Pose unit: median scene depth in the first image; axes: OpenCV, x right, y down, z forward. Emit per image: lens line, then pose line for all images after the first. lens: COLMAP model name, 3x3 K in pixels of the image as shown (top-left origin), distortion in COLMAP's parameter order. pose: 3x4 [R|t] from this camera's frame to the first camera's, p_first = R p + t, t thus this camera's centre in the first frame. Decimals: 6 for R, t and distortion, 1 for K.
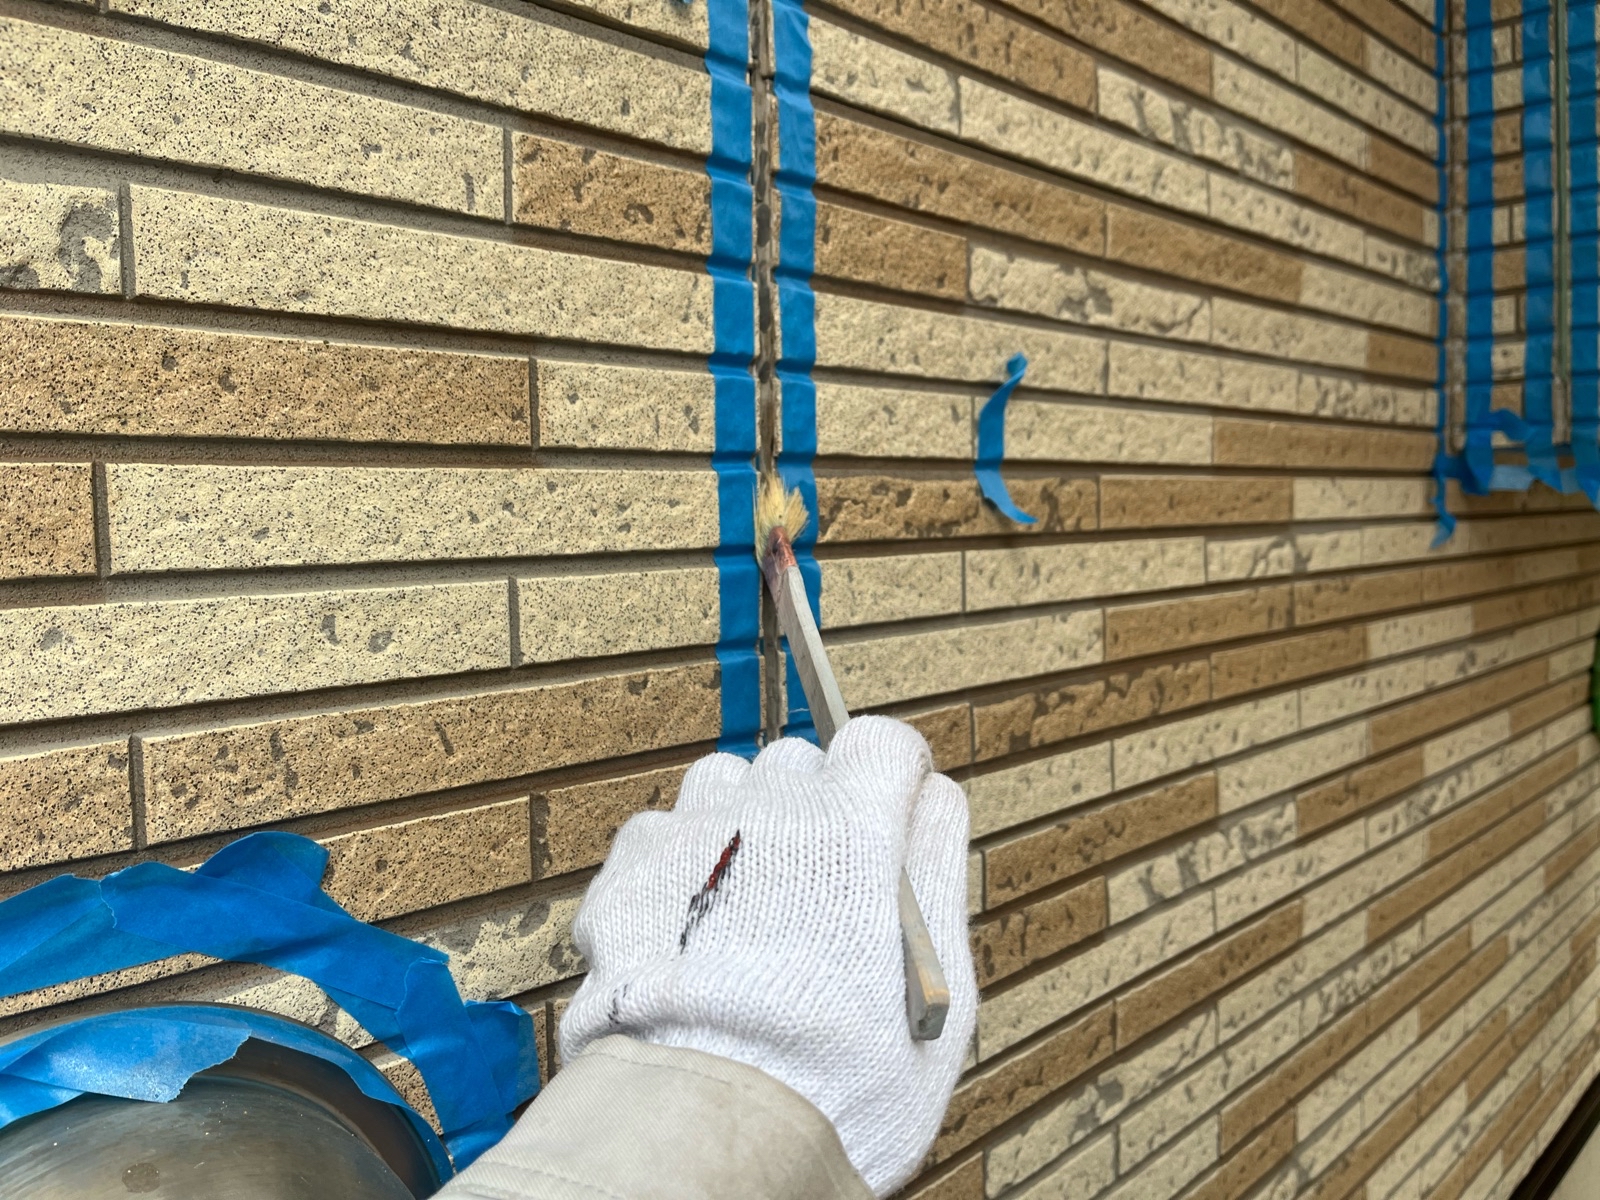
lens RADIAL K [[1249.8, 0, 827.8], [0, 1249.8, 576.9], [0, 0, 1]] dist [0.047150, -0.080693]
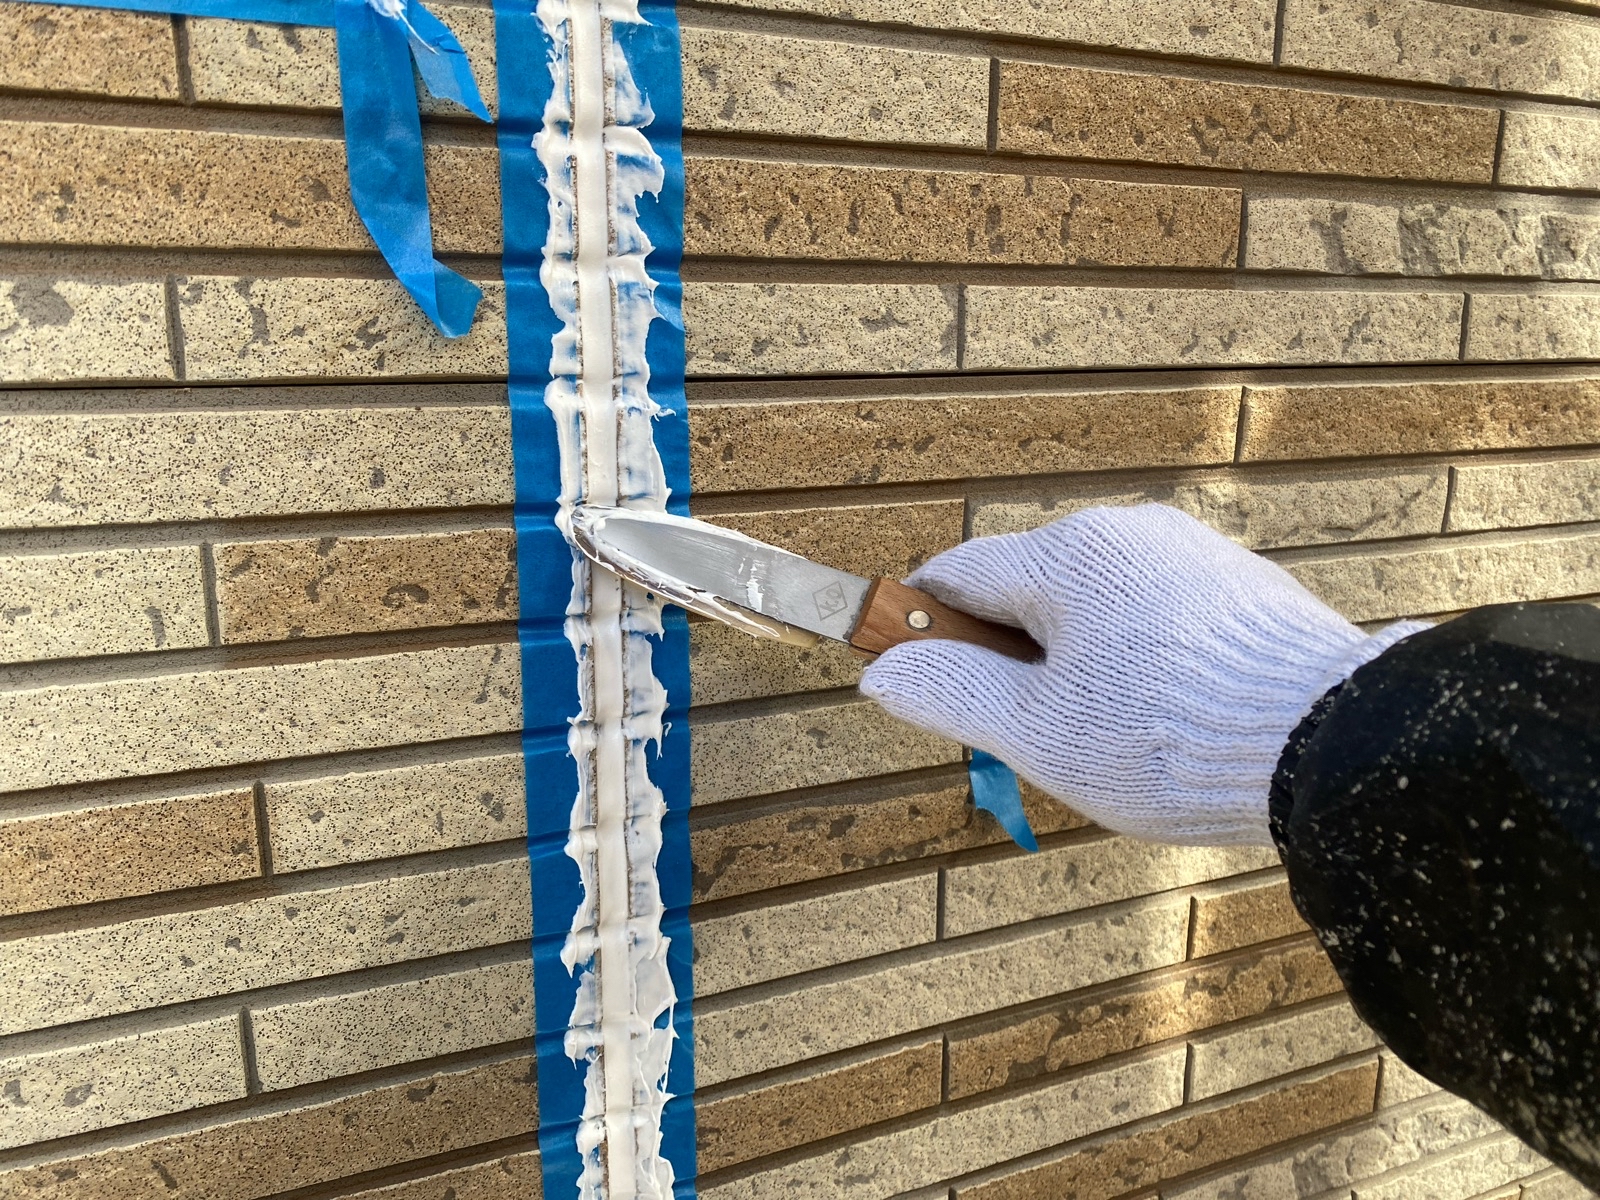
lens RADIAL K [[1249.8, 0, 800.6], [0, 1249.8, 615.0], [0, 0, 1]] dist [0.047150, -0.080693]
pose [[0.924014, 0.119856, -0.363088, 0.385349], [-0.050100, 0.979365, 0.195789, -0.436298], [0.379063, -0.162721, 0.910952, 0.317940]]
